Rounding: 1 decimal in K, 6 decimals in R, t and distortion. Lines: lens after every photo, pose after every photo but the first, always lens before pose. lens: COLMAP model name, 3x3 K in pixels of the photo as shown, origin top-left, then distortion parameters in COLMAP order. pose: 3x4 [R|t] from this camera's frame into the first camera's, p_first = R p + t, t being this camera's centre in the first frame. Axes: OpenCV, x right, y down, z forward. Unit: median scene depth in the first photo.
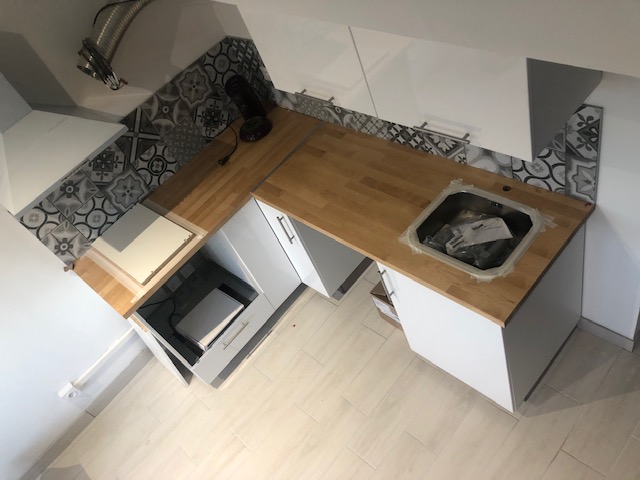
lens RADIAL K [[533.9, 0, 320.0], [0, 533.9, 240.0], [0, 0, 1]] dist [0.028961, -0.014205]
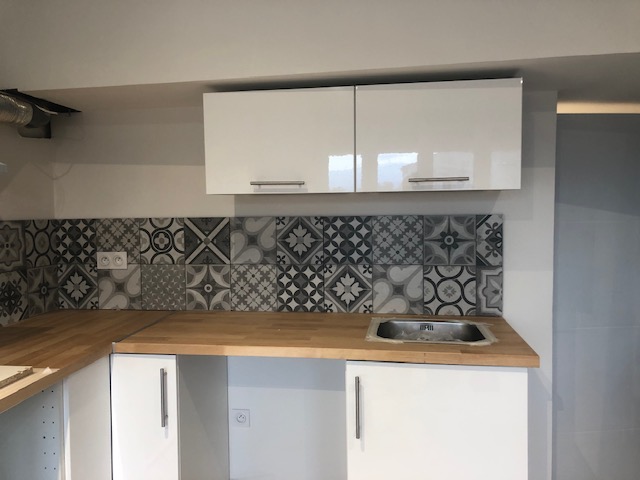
lens RADIAL K [[533.9, 0, 320.0], [0, 533.9, 240.0], [0, 0, 1]] dist [0.028961, -0.014205]
pose [[0.777423, 0.279713, 0.563359, -0.411111], [0.261393, 0.670986, -0.693867, 0.441582], [-0.572090, 0.686686, 0.448525, 0.518969]]
